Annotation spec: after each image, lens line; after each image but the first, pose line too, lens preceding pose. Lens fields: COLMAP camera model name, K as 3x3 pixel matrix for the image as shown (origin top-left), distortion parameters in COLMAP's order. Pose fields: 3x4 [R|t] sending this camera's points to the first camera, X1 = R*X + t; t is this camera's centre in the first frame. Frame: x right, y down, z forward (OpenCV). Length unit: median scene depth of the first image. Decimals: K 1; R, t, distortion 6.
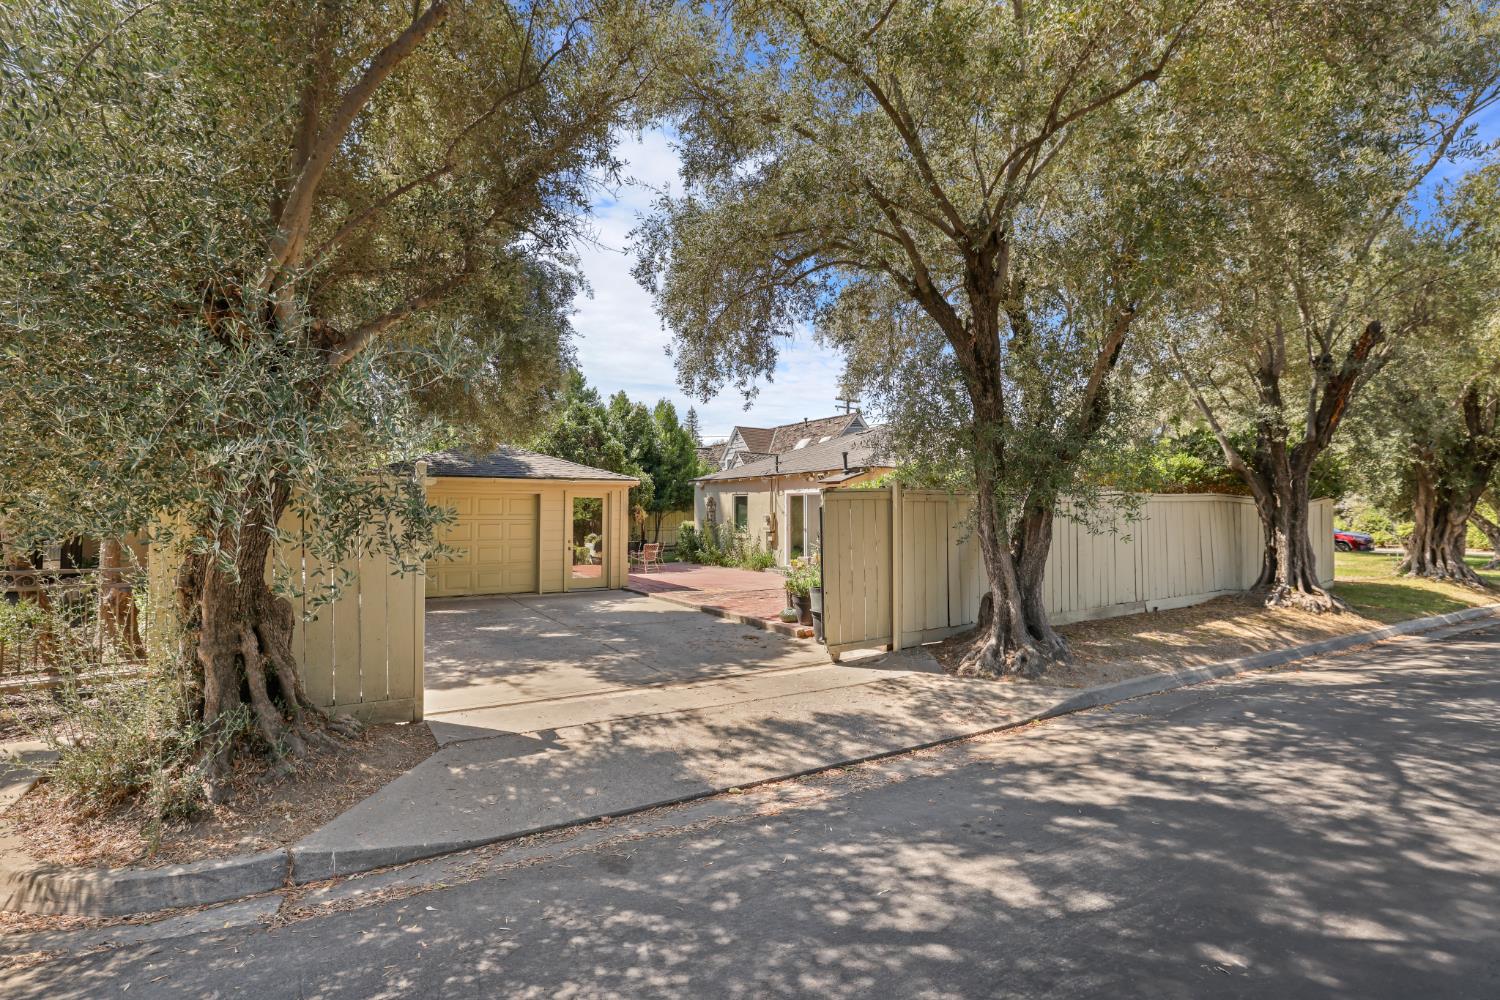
lens RADIAL K [[694.0, 0, 750.0], [0, 694.0, 500.0], [0, 0, 1]] dist [0.001161, 0.000409]
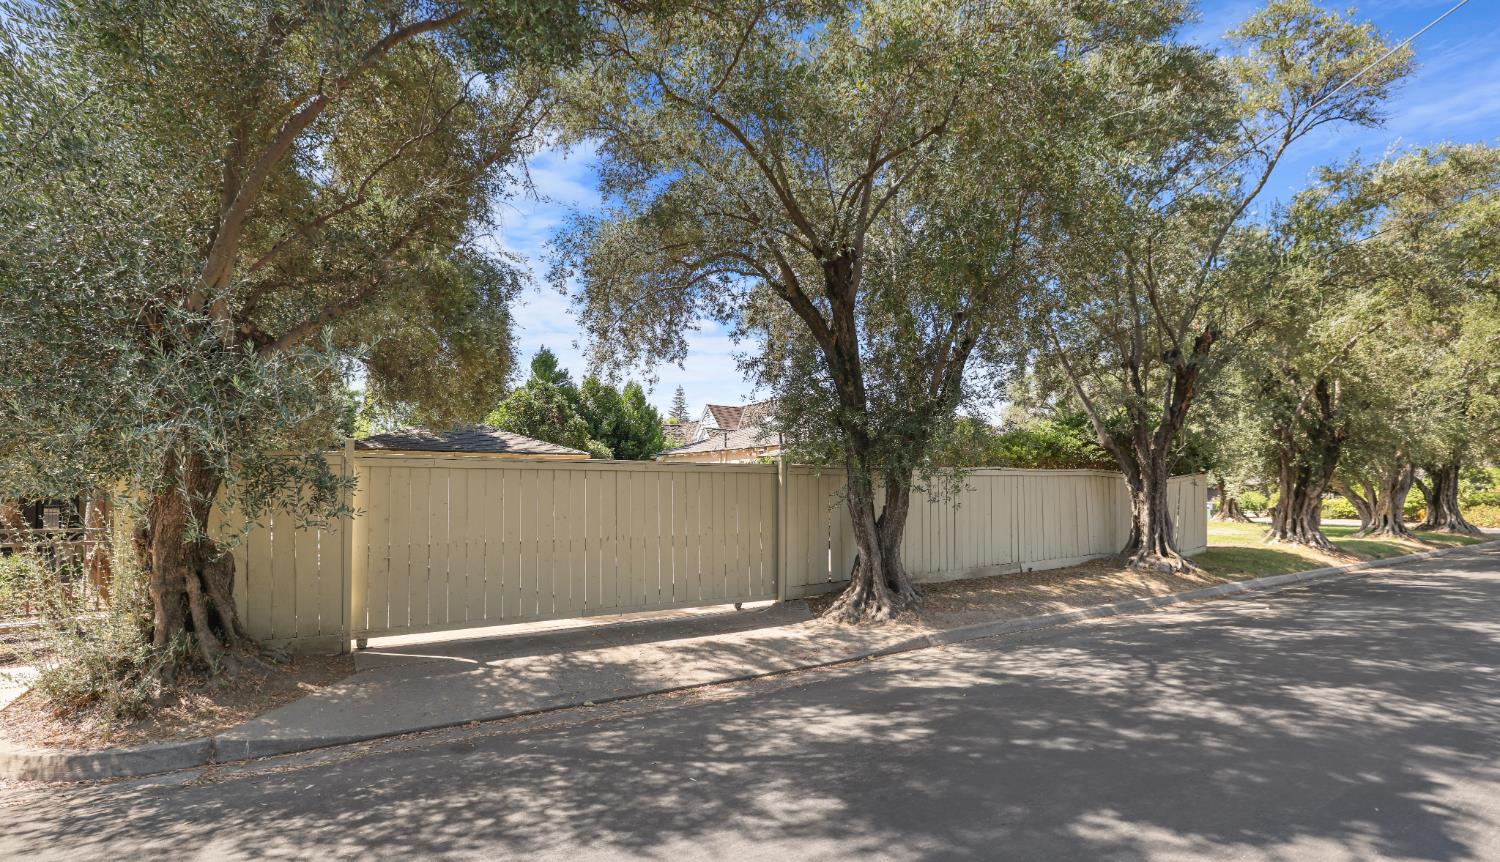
lens RADIAL K [[660.2, 0, 749.6], [0, 660.2, 477.8], [0, 0, 1]] dist [-0.016964, 0.007163]
pose [[0.999757, 0.004423, 0.021596, 0.132159], [-0.004547, 0.999973, 0.005689, 0.001670], [-0.021570, -0.005786, 0.999751, -0.102975]]
